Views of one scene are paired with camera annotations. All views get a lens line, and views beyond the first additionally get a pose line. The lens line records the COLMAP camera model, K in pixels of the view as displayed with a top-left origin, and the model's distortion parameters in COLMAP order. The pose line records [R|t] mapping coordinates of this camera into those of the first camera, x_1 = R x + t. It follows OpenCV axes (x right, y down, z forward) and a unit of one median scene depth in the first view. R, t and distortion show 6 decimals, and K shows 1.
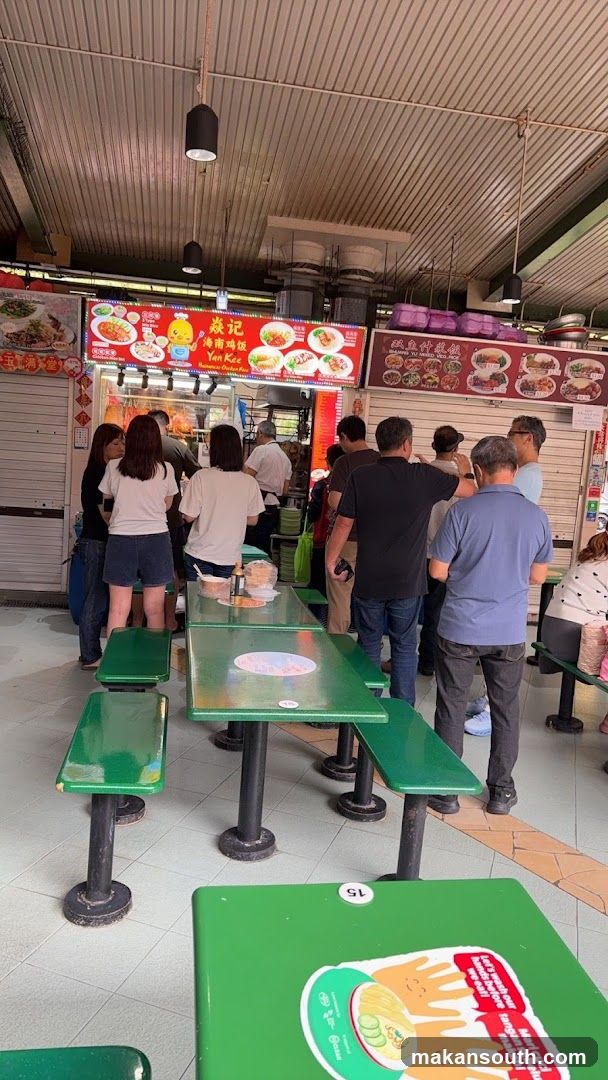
lens RADIAL K [[768.9, 0, 299.1], [0, 768.9, 546.0], [0, 0, 1]] dist [0.050307, -0.061205]
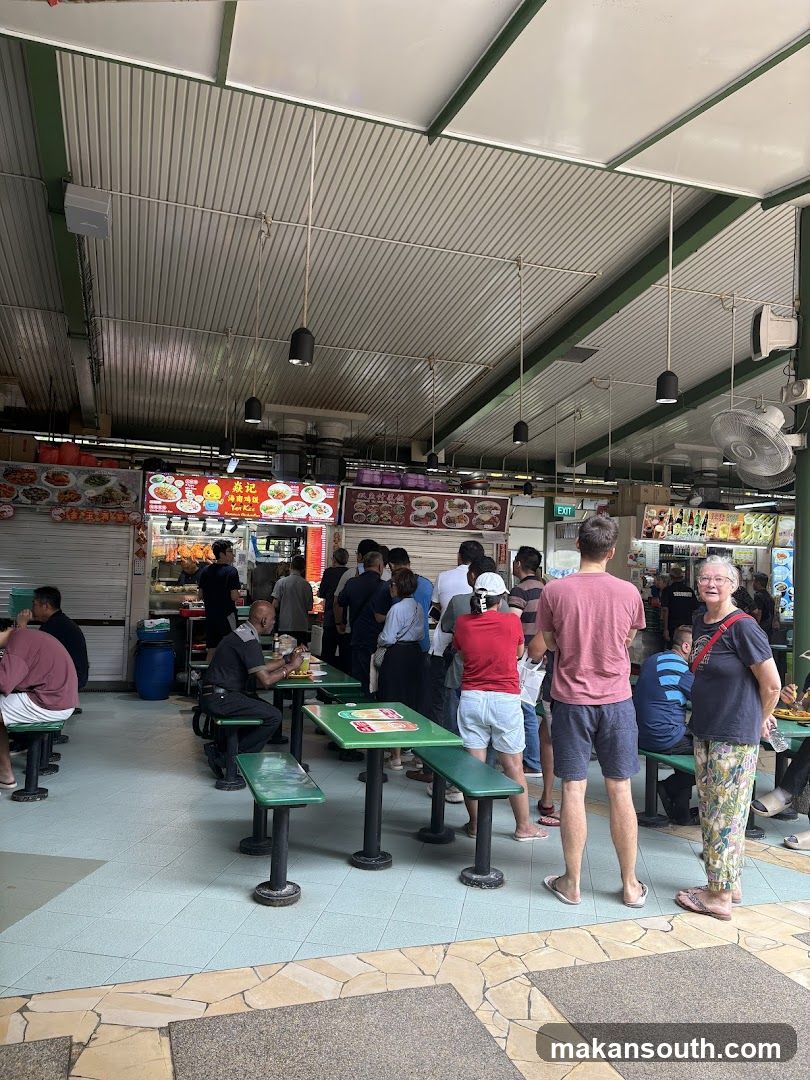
lens RADIAL K [[808.4, 0, 410.4], [0, 808.4, 538.2], [0, 0, 1]] dist [0.028205, -0.033804]
pose [[0.984505, -0.033602, 0.172105, -0.050482], [0.060017, 0.986761, -0.150669, 0.058194], [-0.164764, 0.158663, 0.973488, -0.512982]]
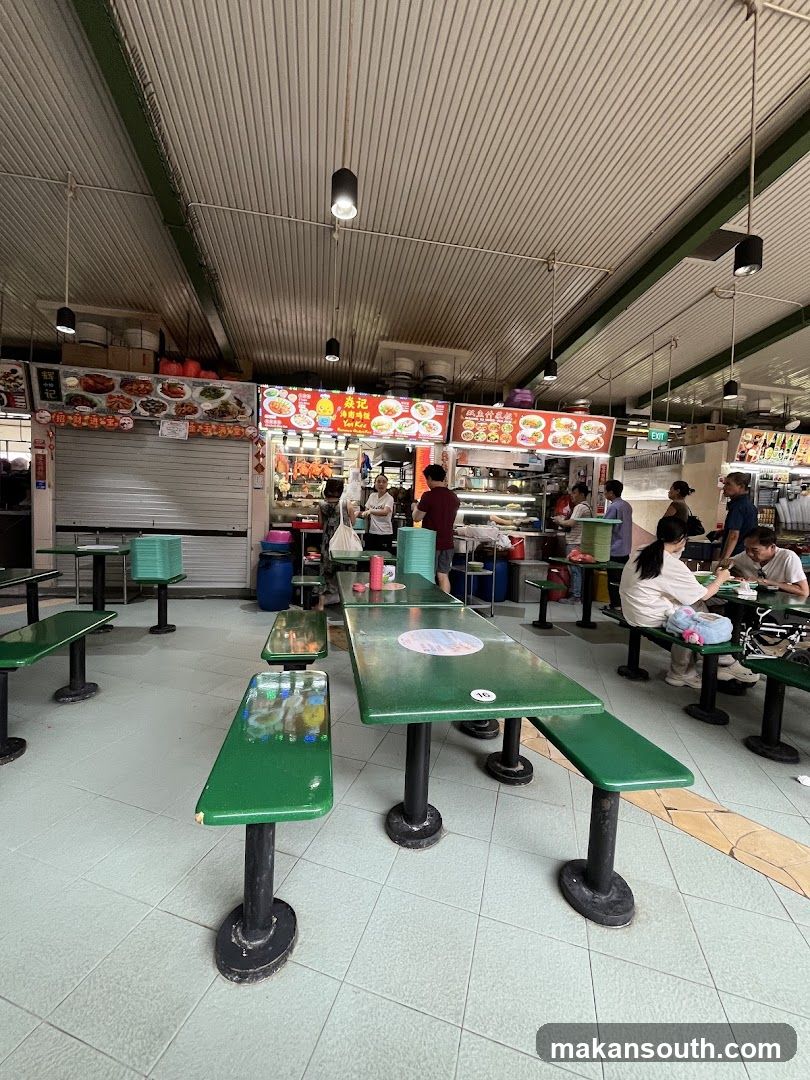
lens RADIAL K [[430.7, 0, 400.8], [0, 430.7, 536.5], [0, 0, 1]] dist [-0.012431, -0.000062]
pose [[0.999088, -0.034379, 0.025339, -0.037445], [0.035842, 0.997572, -0.059716, 0.021750], [-0.023225, 0.060570, 0.997894, 0.190386]]
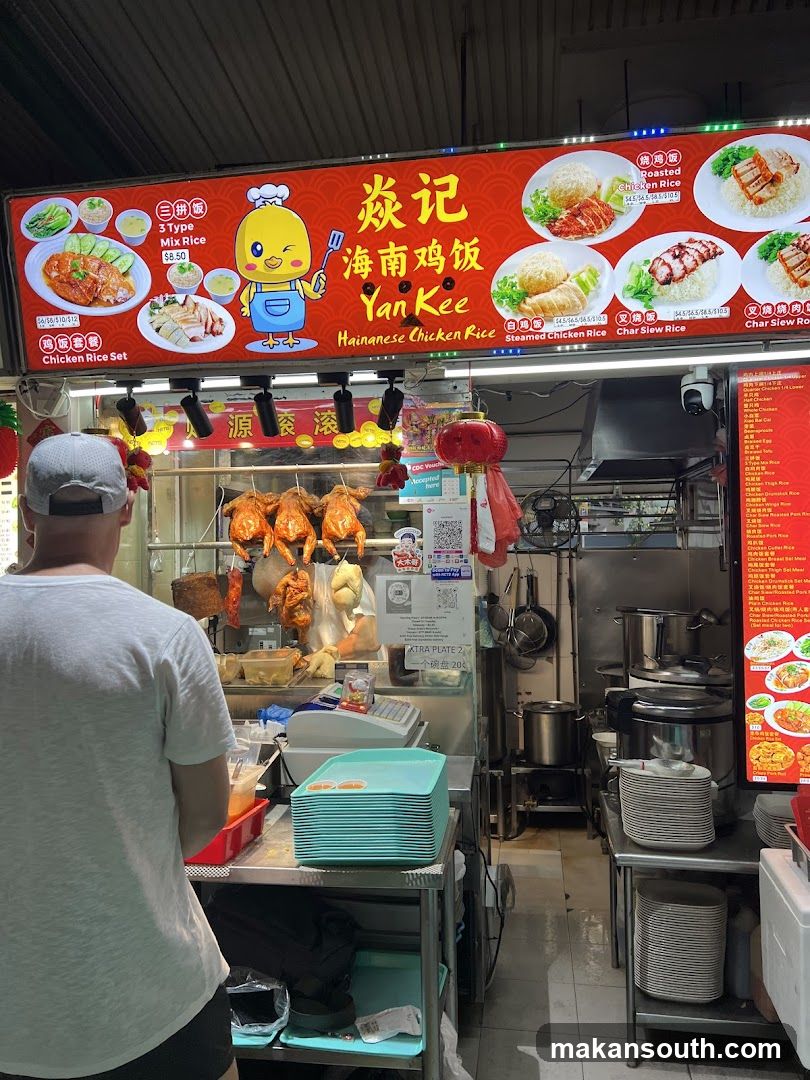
lens RADIAL K [[808.4, 0, 402.6], [0, 808.4, 539.1], [0, 0, 1]] dist [0.028205, -0.033804]
pose [[0.942421, -0.092408, -0.321408, -0.005370], [0.041169, 0.985814, -0.162716, -0.097164], [0.331885, 0.140114, 0.932856, 0.702258]]
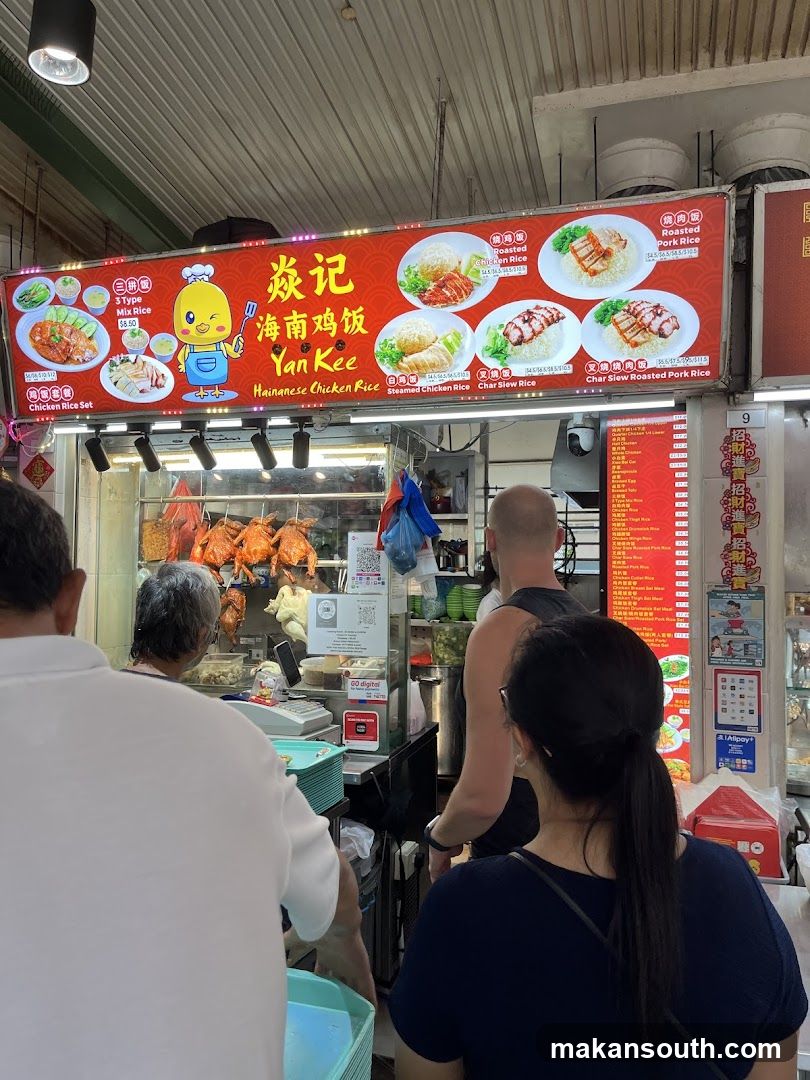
lens RADIAL K [[808.4, 0, 403.6], [0, 808.4, 539.1], [0, 0, 1]] dist [0.028205, -0.033804]
pose [[0.892343, -0.080933, -0.444043, 0.103369], [-0.004651, 0.982092, -0.188346, -0.089171], [0.451334, 0.170134, 0.875986, 0.692783]]
